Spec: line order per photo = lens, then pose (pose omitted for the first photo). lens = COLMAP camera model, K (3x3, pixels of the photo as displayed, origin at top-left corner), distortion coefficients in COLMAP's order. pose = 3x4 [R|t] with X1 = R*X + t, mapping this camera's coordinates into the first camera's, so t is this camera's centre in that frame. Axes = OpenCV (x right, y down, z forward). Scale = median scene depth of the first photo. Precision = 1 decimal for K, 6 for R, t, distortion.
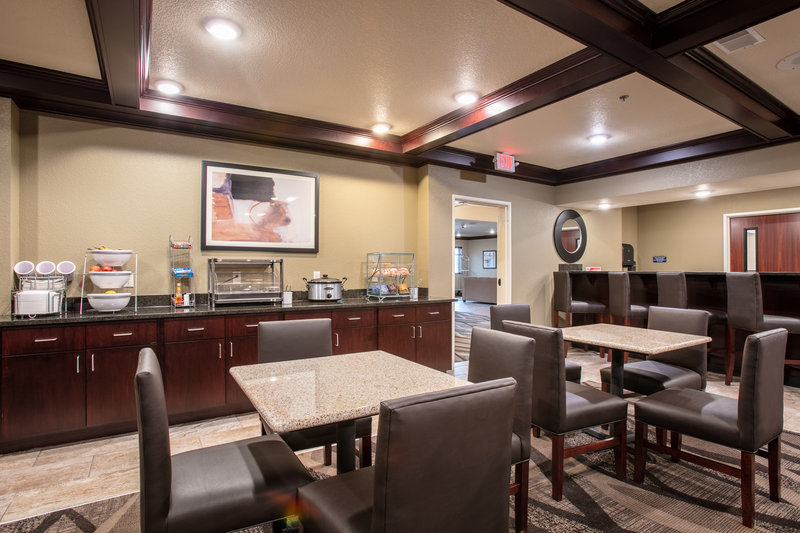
lens RADIAL K [[397.8, 0, 393.7], [0, 397.8, 264.0], [0, 0, 1]] dist [-0.053942, 0.013043]
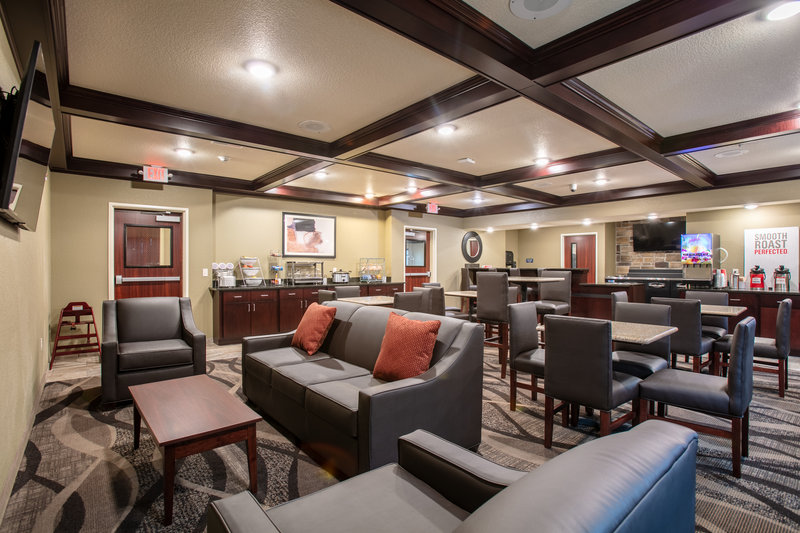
lens RADIAL K [[397.8, 0, 378.0], [0, 397.8, 261.4], [0, 0, 1]] dist [-0.053942, 0.013043]
pose [[0.993794, -0.000326, 0.111232, -0.209332], [0.000631, 0.999996, -0.002707, -0.006692], [-0.111231, 0.002761, 0.993791, -0.960721]]
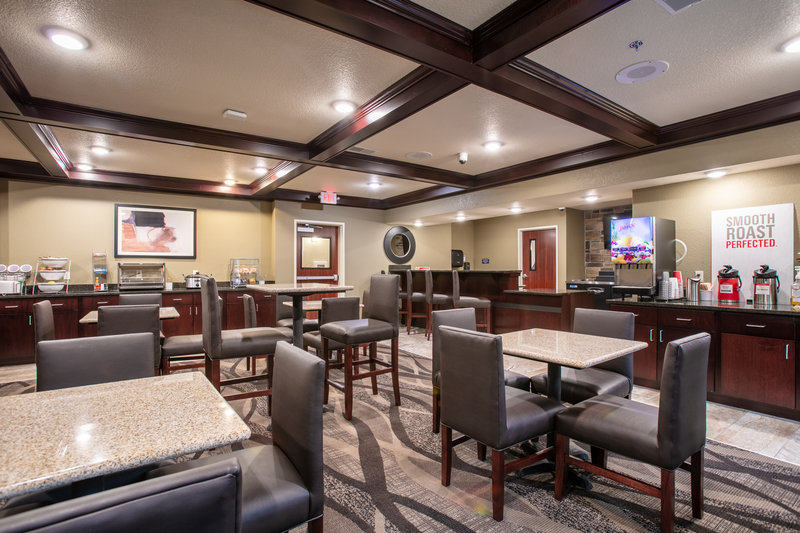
lens RADIAL K [[385.9, 0, 392.4], [0, 385.9, 262.4], [0, 0, 1]] dist [-0.018471, 0.003496]
pose [[0.999793, -0.004493, 0.019867, 0.588204], [0.004635, 0.999964, -0.007100, 0.001657], [-0.019835, 0.007191, 0.999777, -0.574431]]
